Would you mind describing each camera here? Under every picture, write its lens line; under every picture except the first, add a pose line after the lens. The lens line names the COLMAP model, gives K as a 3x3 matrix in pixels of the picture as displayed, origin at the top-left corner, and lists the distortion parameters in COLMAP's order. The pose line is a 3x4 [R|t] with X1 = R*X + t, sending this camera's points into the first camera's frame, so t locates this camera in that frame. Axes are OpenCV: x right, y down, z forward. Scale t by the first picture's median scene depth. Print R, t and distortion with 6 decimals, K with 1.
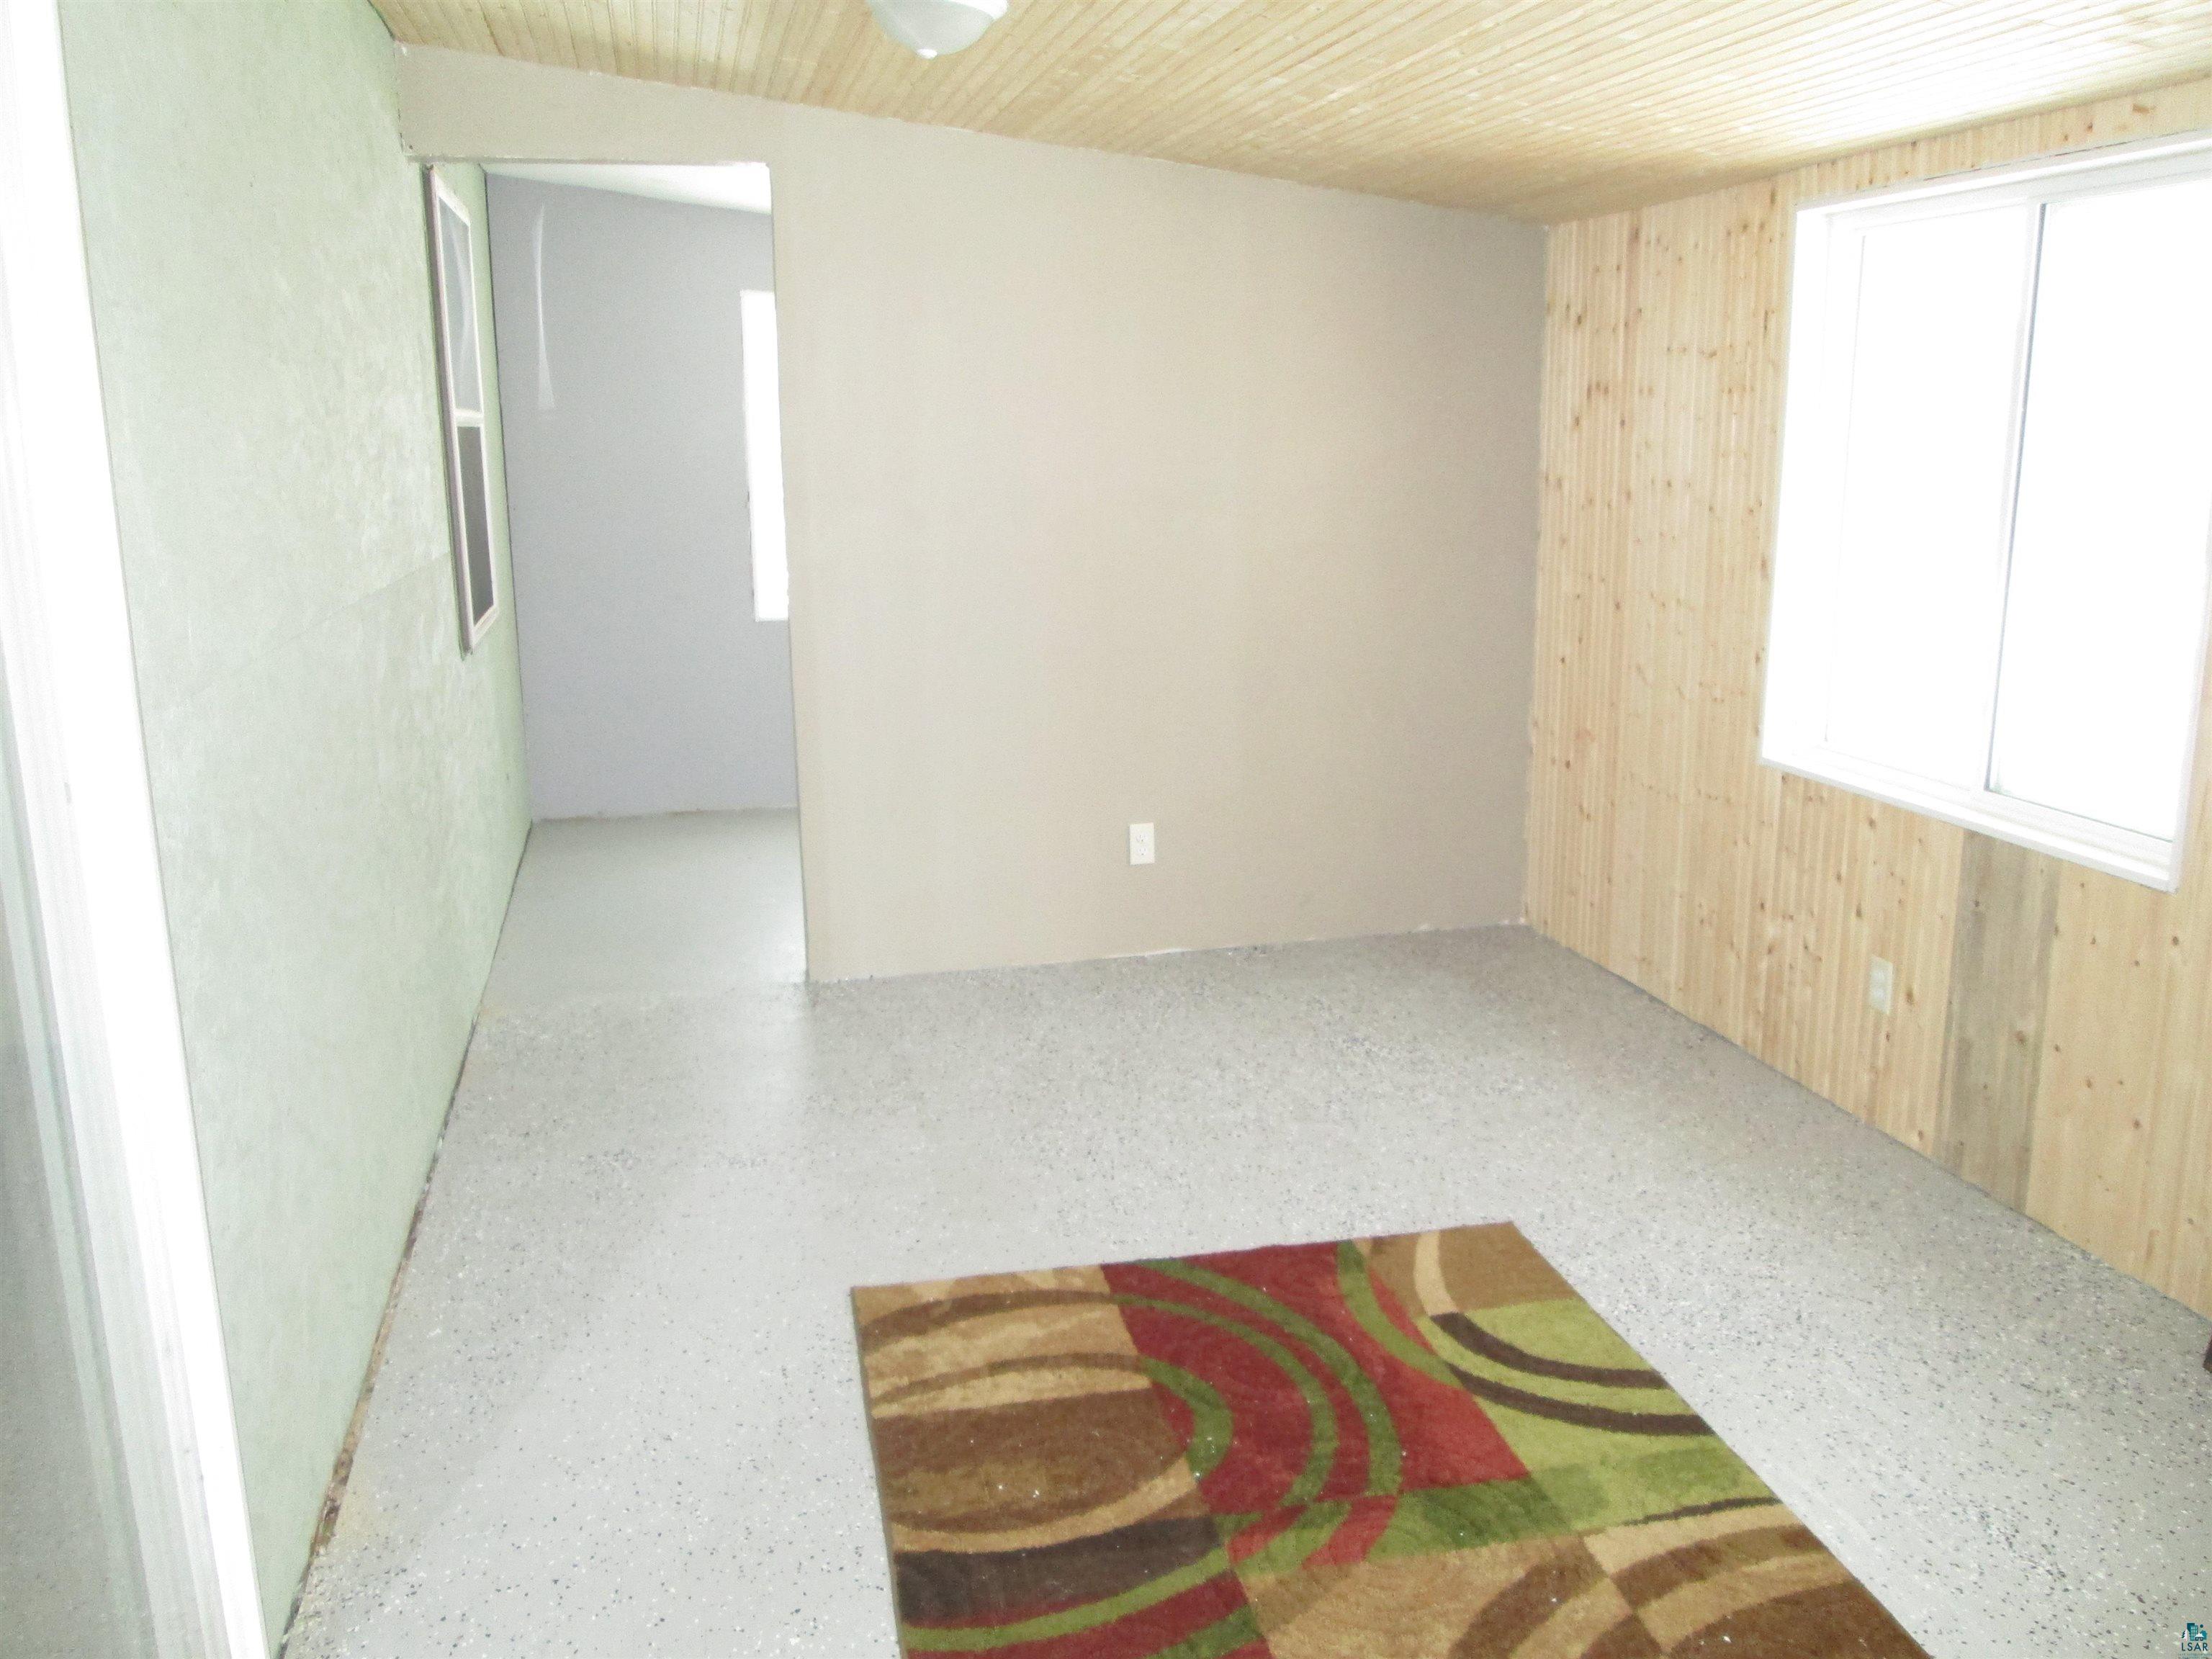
lens RADIAL K [[1873.2, 0, 1112.0], [0, 1873.2, 857.5], [0, 0, 1]] dist [-0.005514, 0.008878]
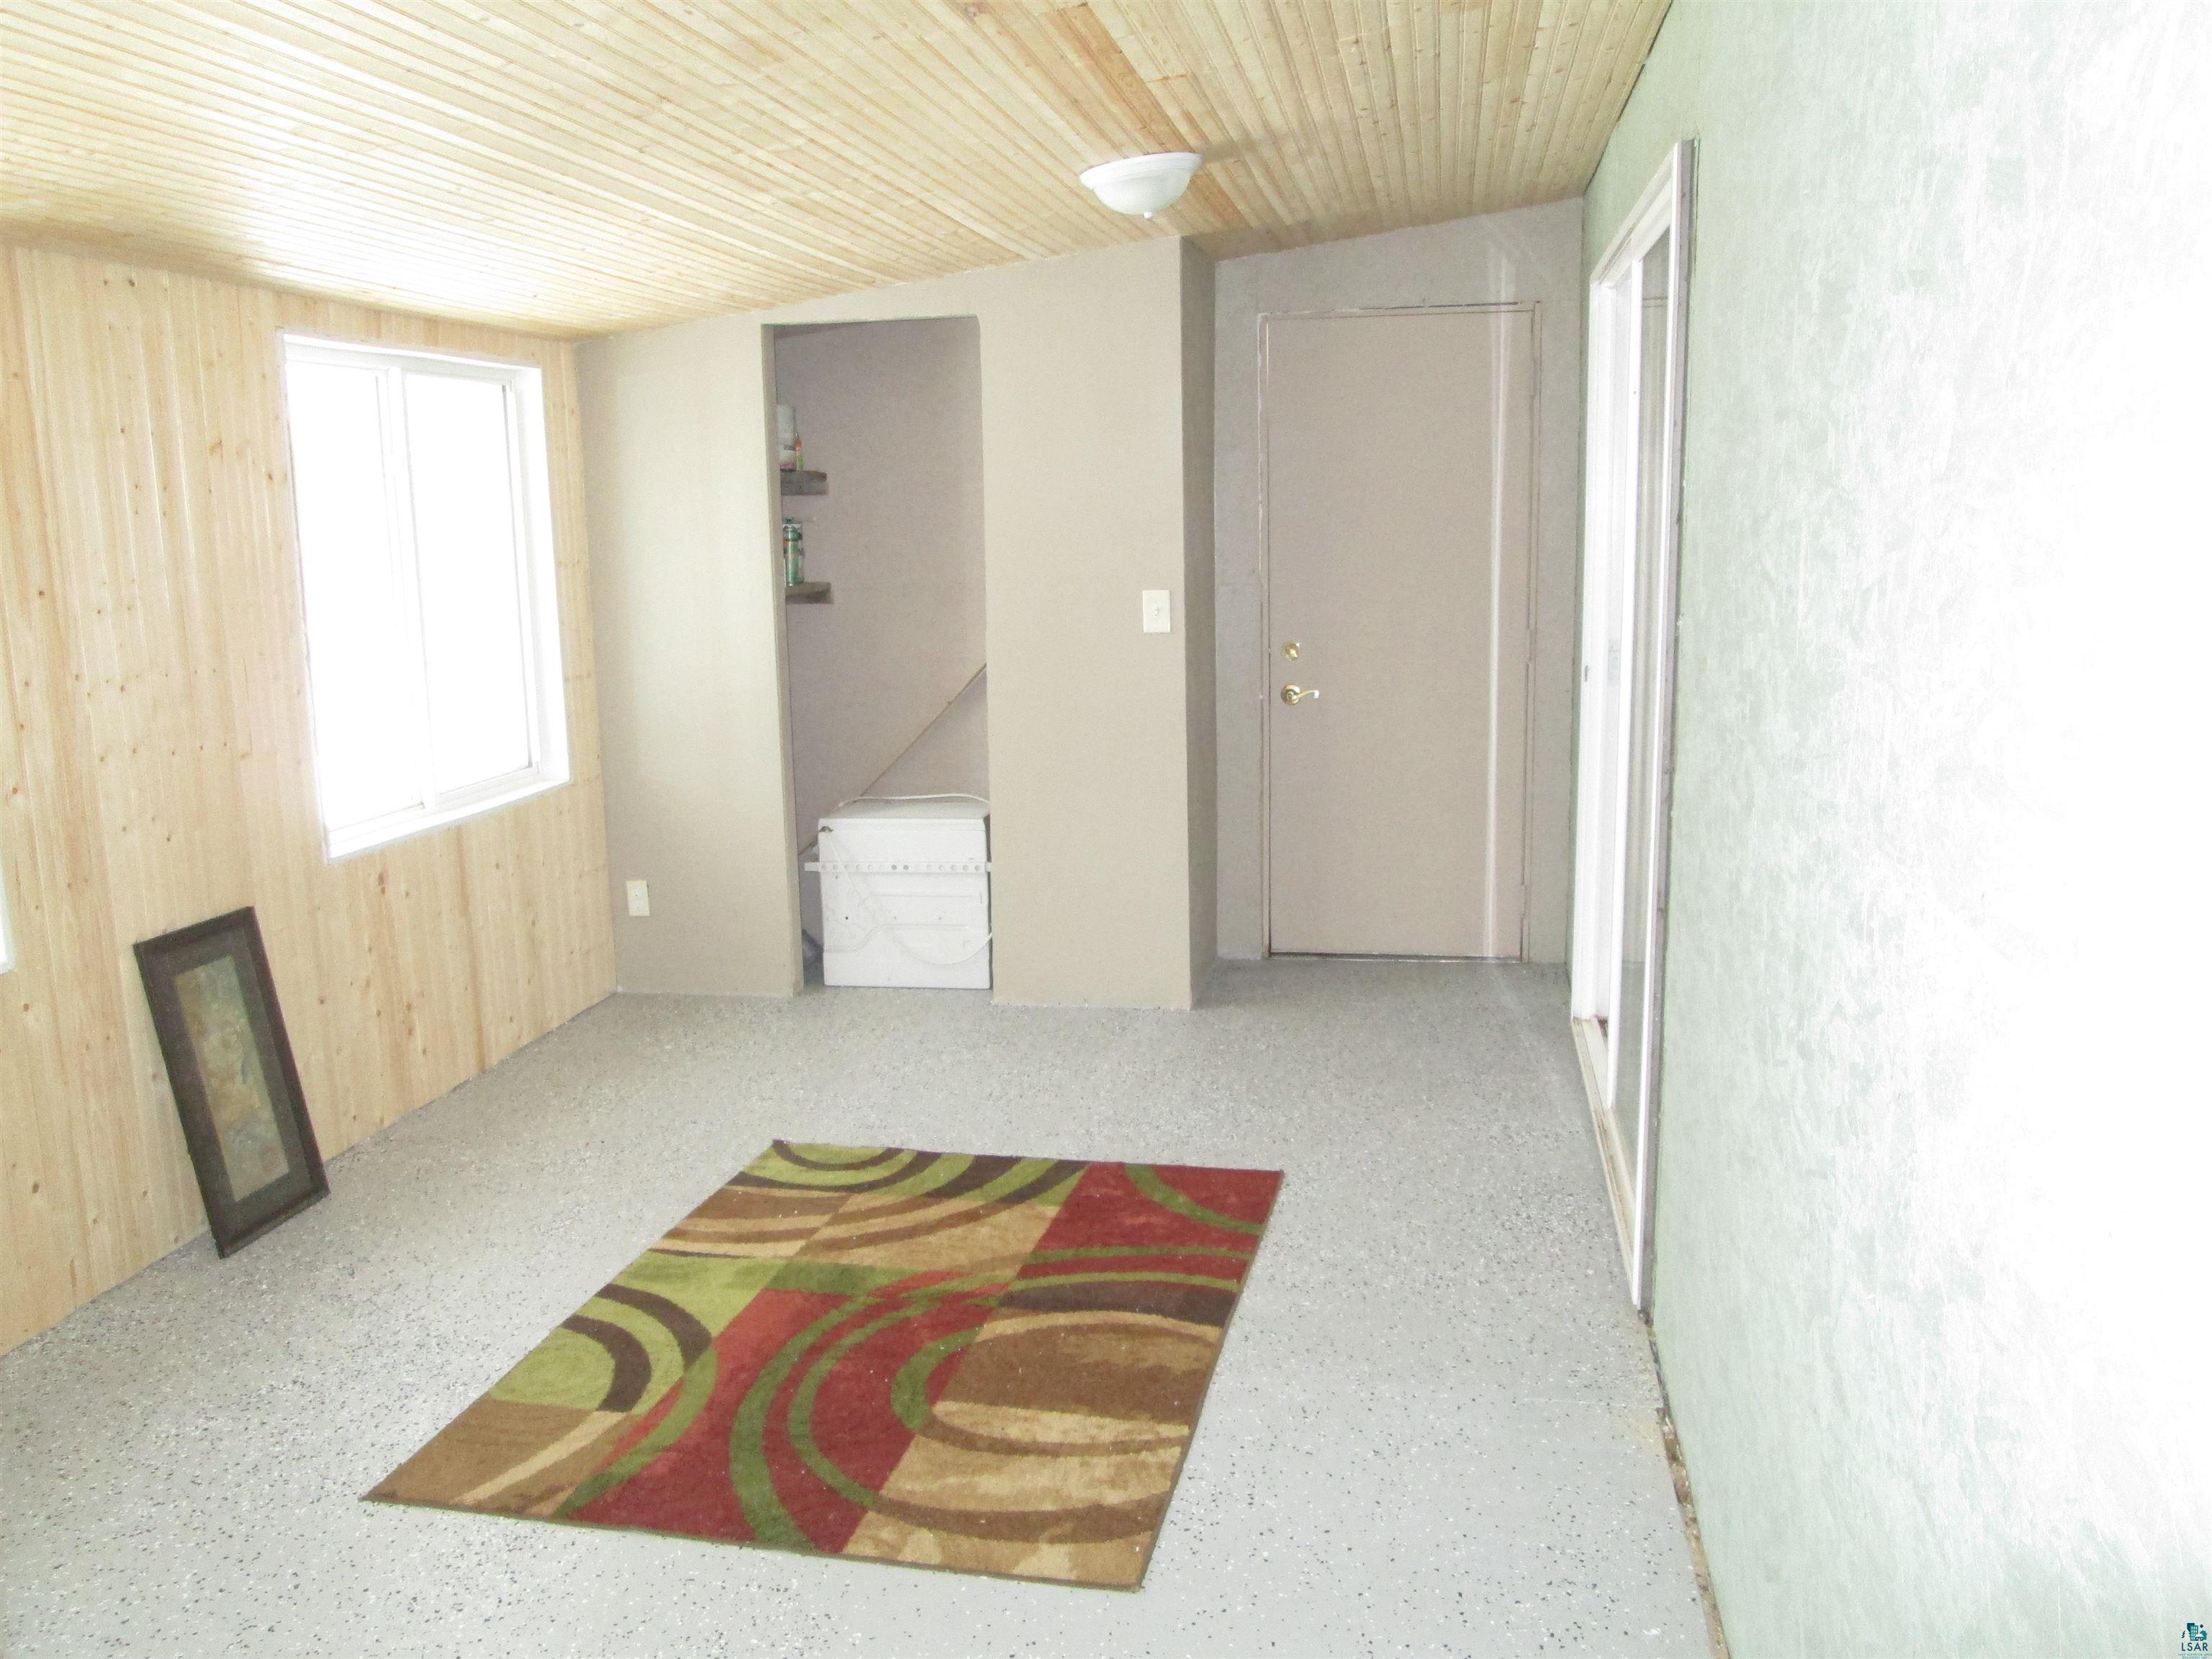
lens RADIAL K [[1826.6, 0, 1106.0], [0, 1826.6, 829.5], [0, 0, 1]] dist [-0.048872, 0.018461]
pose [[-0.914744, -0.039373, 0.402110, -0.473745], [0.124489, 0.919356, 0.373213, -0.398356], [-0.384377, 0.391452, -0.836074, 1.699173]]
